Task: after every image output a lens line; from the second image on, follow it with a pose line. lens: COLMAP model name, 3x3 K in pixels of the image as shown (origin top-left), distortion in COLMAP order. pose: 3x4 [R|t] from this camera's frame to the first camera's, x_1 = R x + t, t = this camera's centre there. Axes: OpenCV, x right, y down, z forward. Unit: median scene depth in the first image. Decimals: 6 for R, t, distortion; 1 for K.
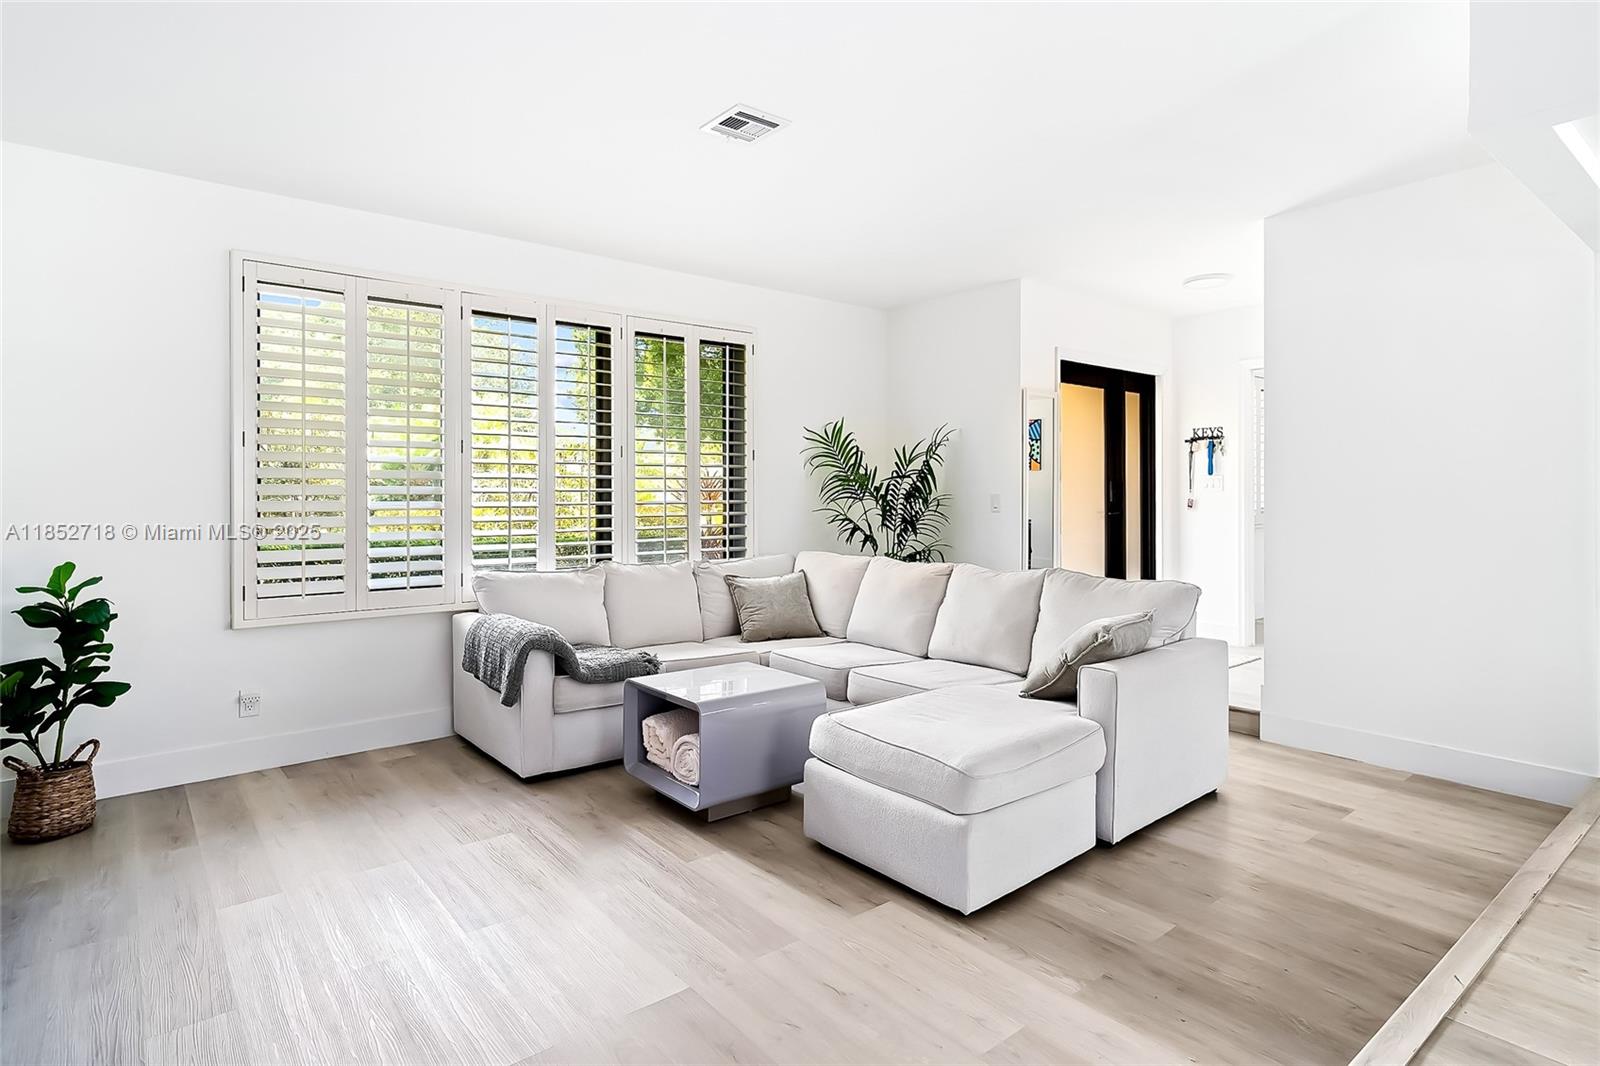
lens RADIAL K [[844.1, 0, 798.4], [0, 844.1, 510.1], [0, 0, 1]] dist [0.000243, -0.000434]
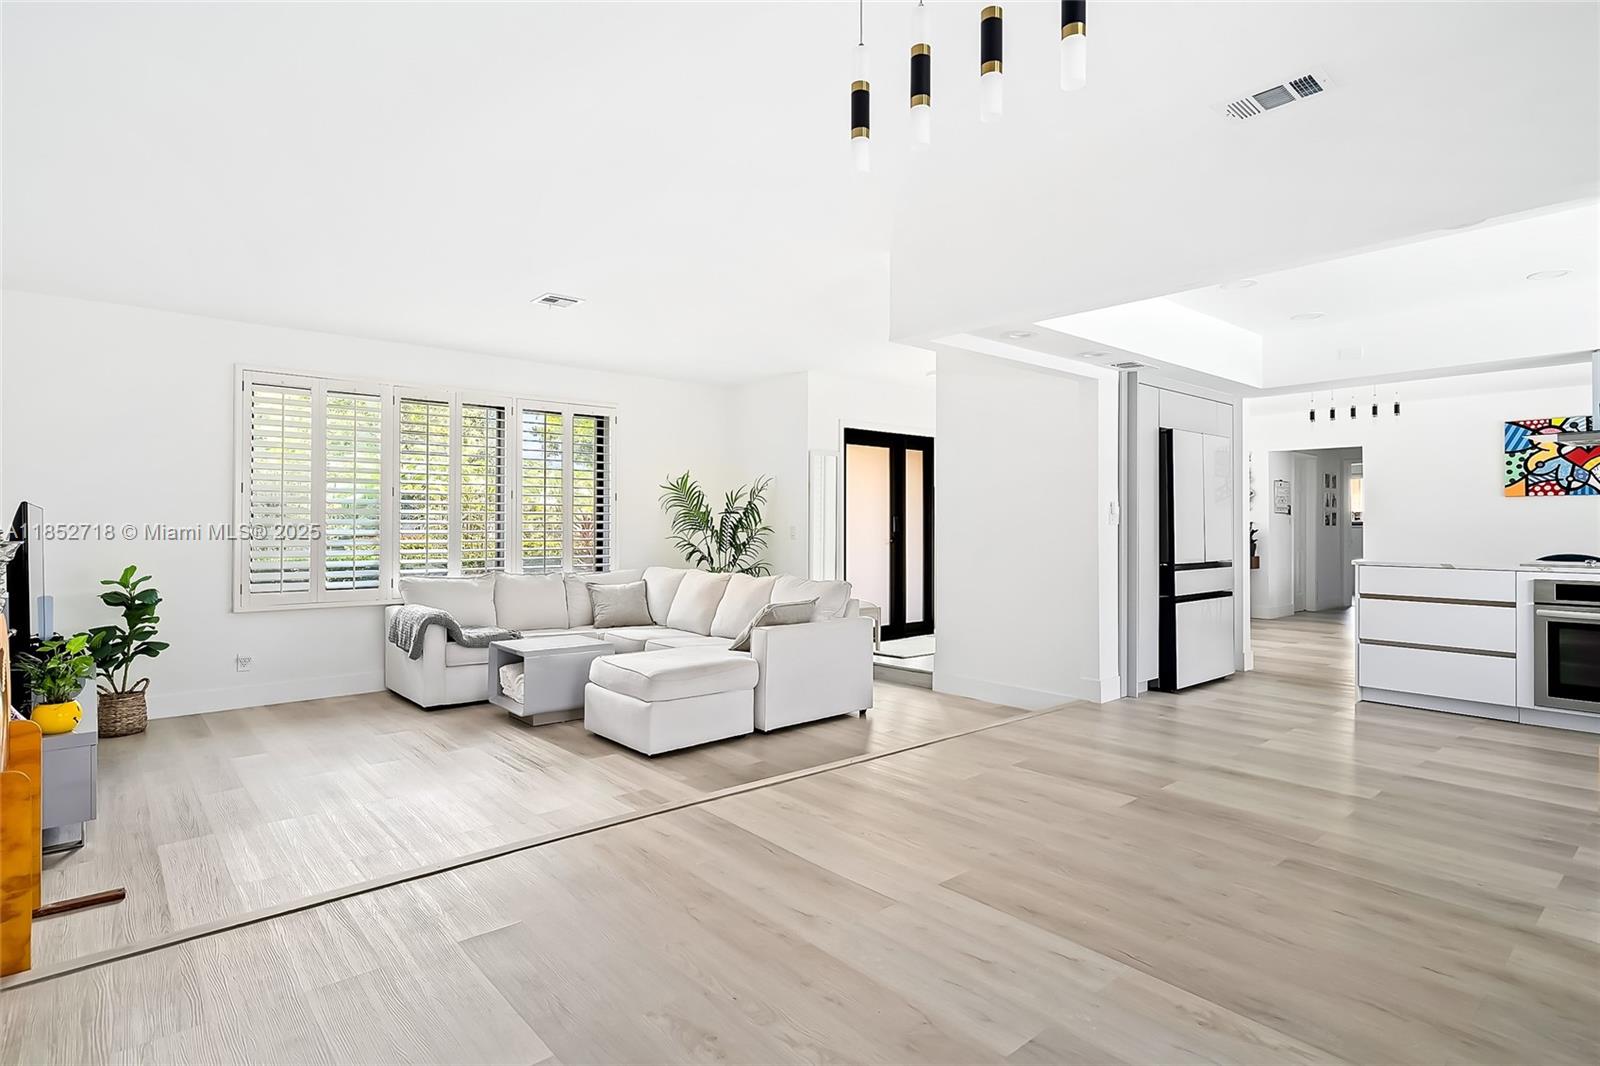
lens RADIAL K [[823.3, 0, 800.0], [0, 823.3, 533.0], [0, 0, 1]] dist [0.001100, 0.000474]
pose [[0.999494, 0.003290, 0.031642, 0.294768], [-0.002957, 0.999940, -0.010550, 0.010071], [-0.031675, 0.010451, 0.999444, -0.504101]]
